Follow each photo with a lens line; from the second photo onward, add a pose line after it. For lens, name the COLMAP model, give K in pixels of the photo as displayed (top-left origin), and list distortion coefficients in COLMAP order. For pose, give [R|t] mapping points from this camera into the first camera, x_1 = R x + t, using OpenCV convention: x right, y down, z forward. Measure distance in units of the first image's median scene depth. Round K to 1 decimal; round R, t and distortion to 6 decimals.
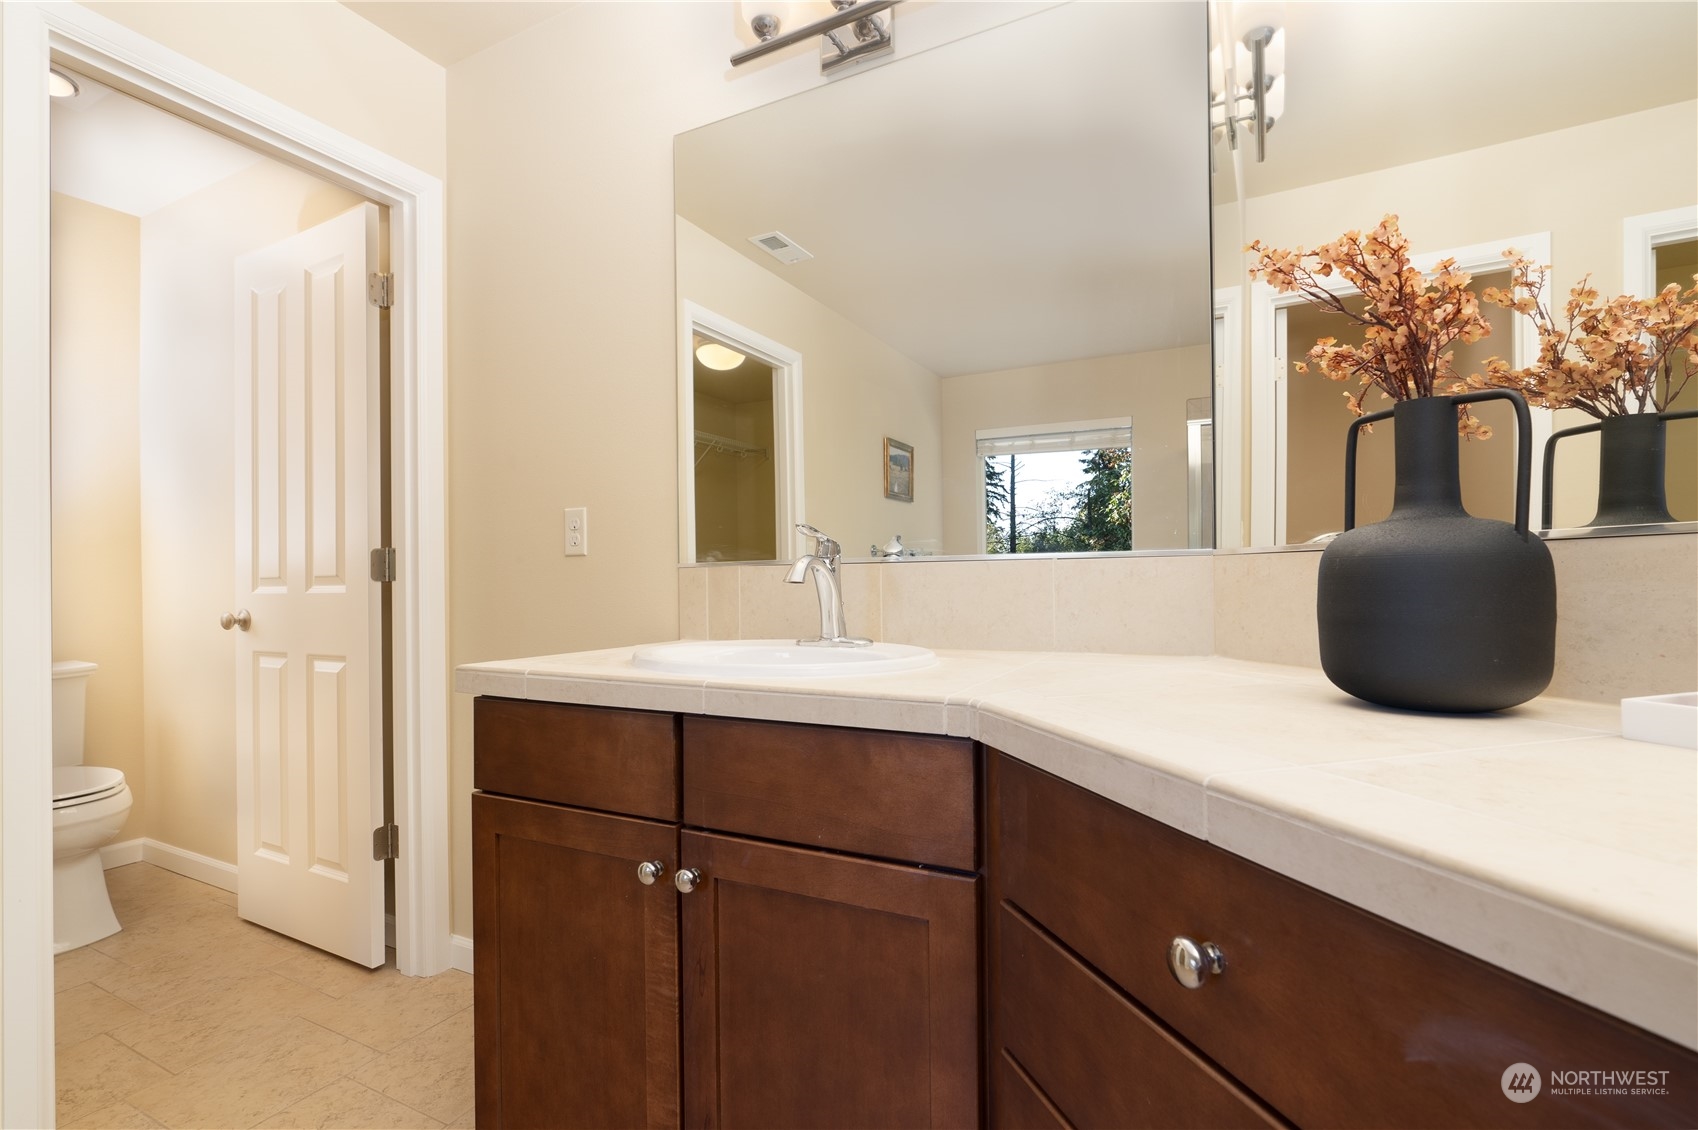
lens RADIAL K [[776.4, 0, 852.0], [0, 776.4, 574.5], [0, 0, 1]] dist [-0.005734, 0.000486]
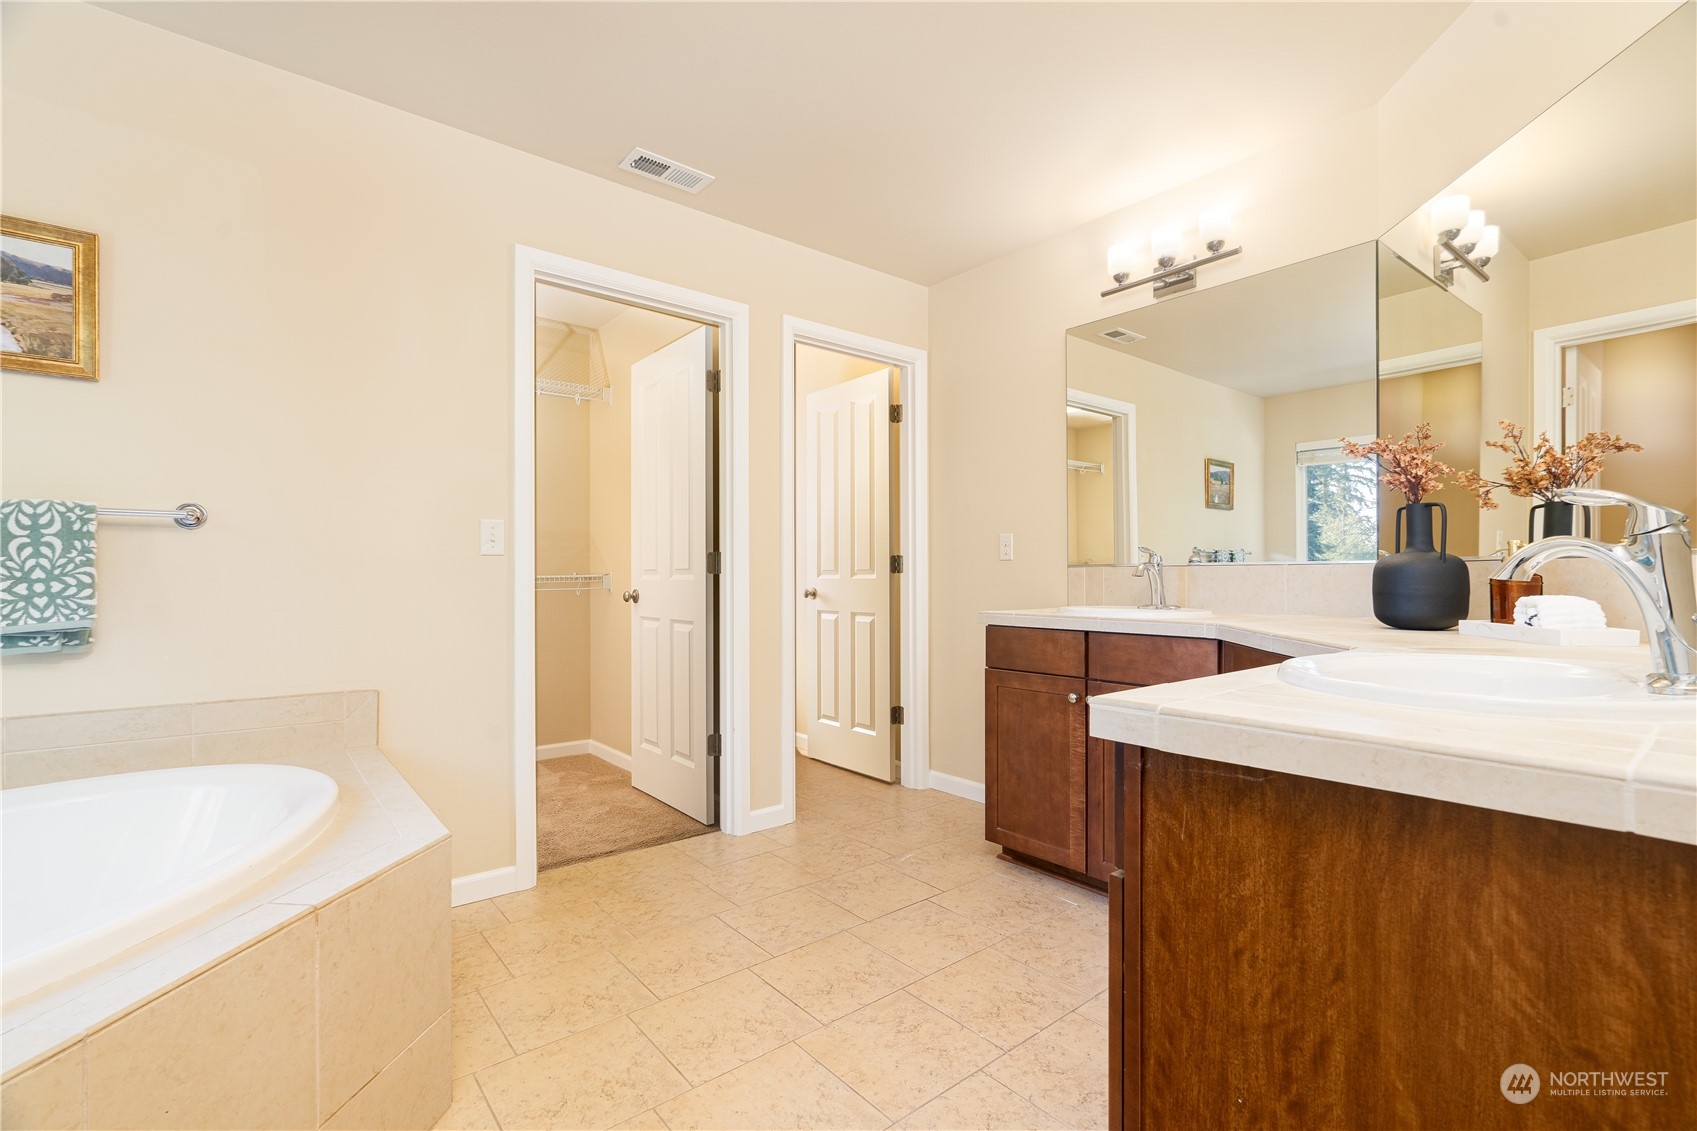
lens RADIAL K [[776.0, 0, 852.0], [0, 776.0, 565.8], [0, 0, 1]] dist [-0.005734, 0.000486]
pose [[0.919000, 0.005963, -0.394213, 0.038062], [-0.006555, 0.999979, -0.000155, -0.010825], [0.394204, 0.002727, 0.919019, -1.132453]]
